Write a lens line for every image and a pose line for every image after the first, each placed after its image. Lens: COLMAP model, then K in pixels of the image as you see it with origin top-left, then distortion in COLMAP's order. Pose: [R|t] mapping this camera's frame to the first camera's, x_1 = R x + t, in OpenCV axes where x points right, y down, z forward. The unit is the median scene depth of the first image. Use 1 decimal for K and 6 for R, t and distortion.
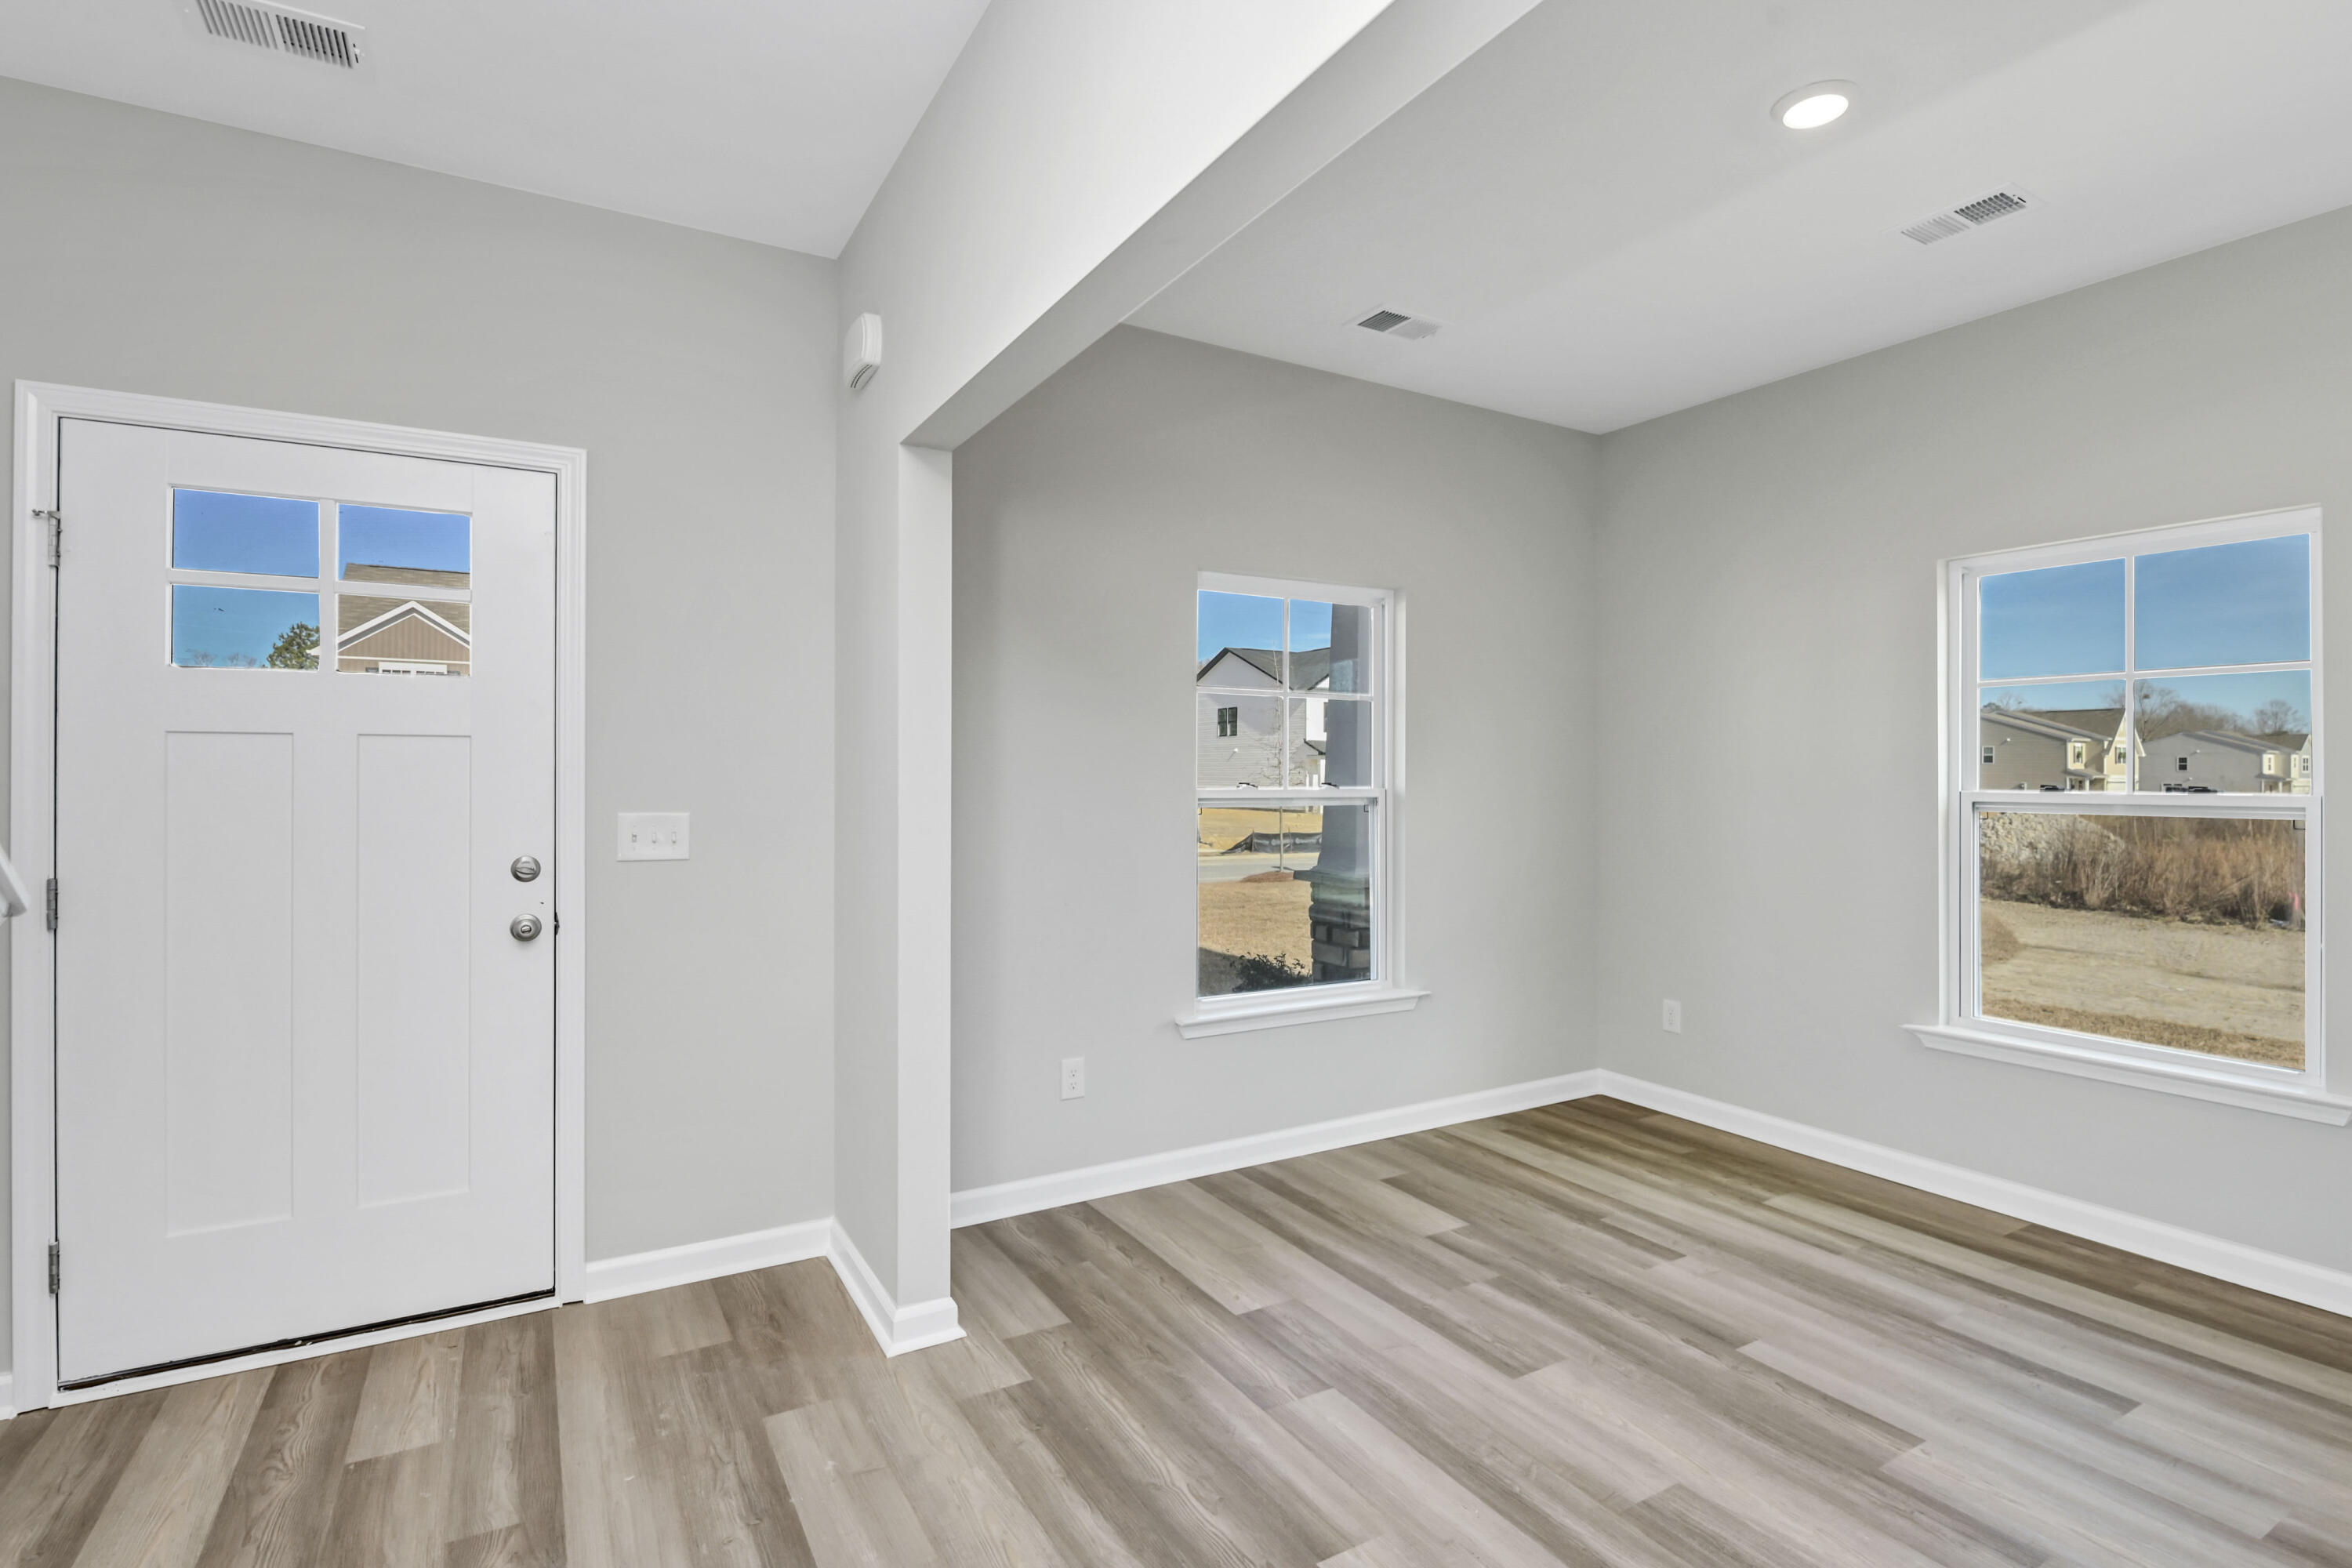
lens RADIAL K [[1128.7, 0, 1176.0], [0, 1128.7, 784.0], [0, 0, 1]] dist [0.000845, -0.000425]
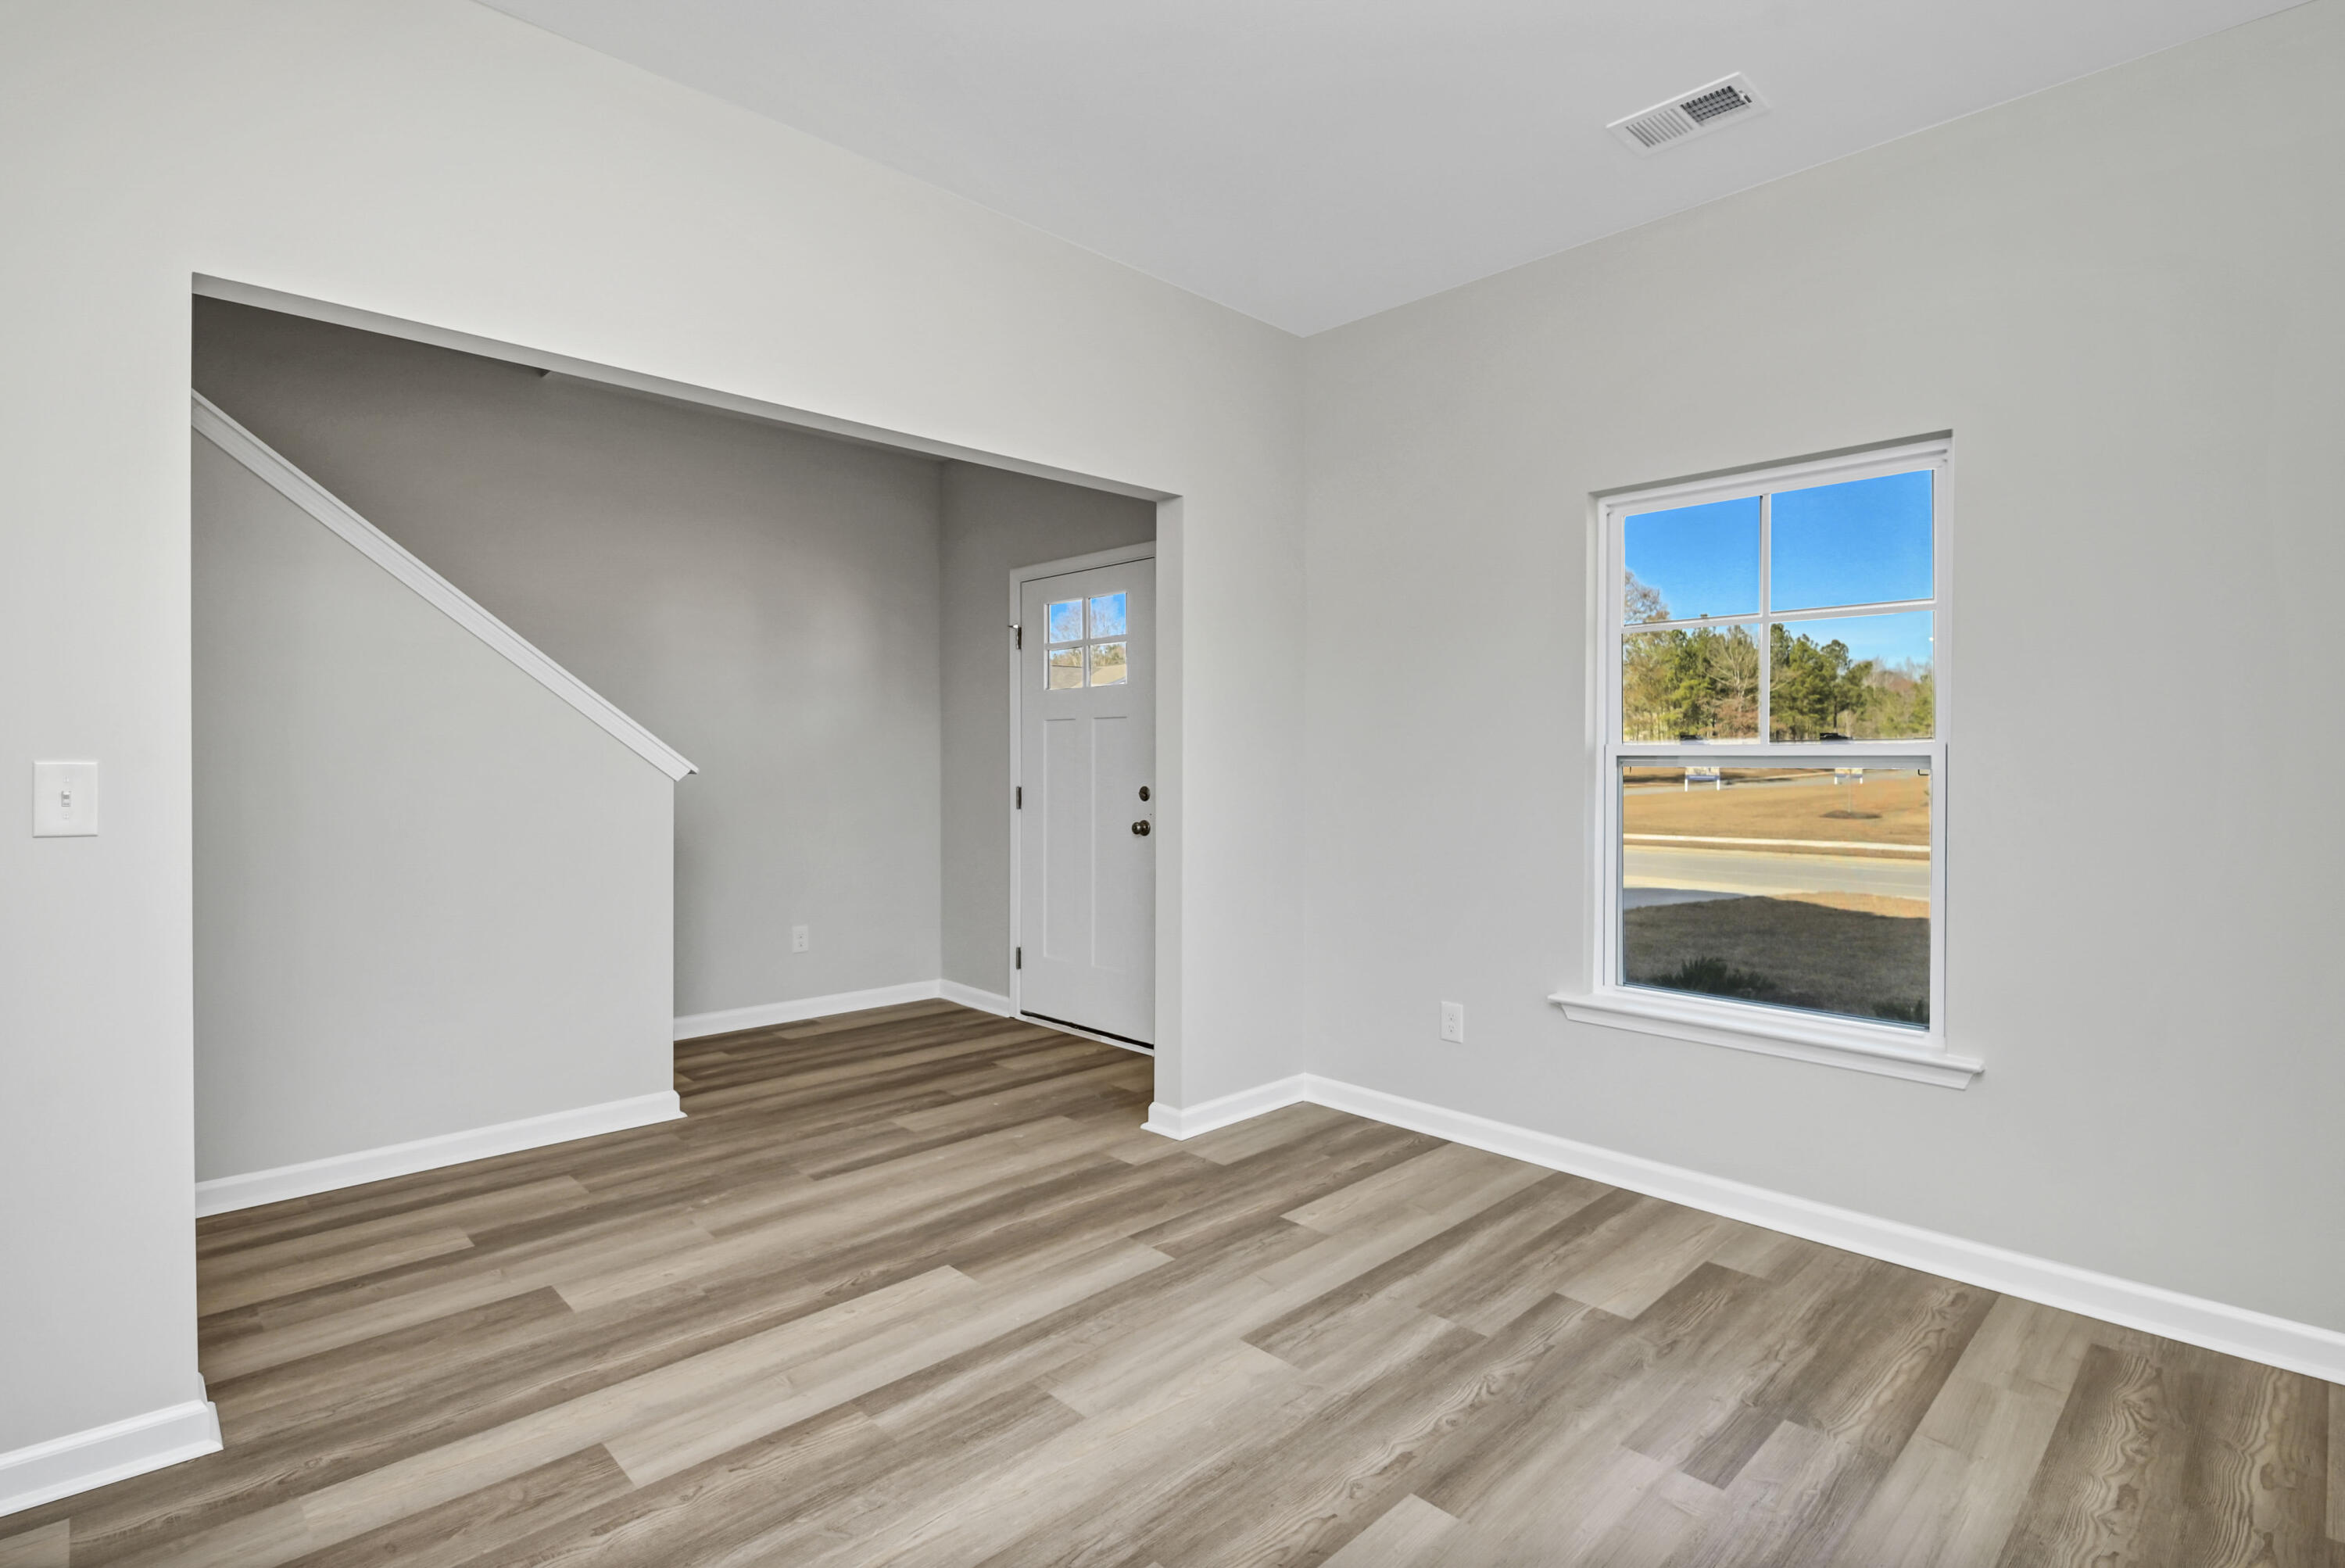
lens RADIAL K [[1125.3, 0, 1172.5], [0, 1125.3, 784.0], [0, 0, 1]] dist [0.000845, -0.000425]
pose [[0.233342, 0.010971, -0.972333, 1.013543], [-0.010053, 0.999910, 0.008869, 0.044286], [0.972343, 0.007706, 0.233431, 0.607438]]
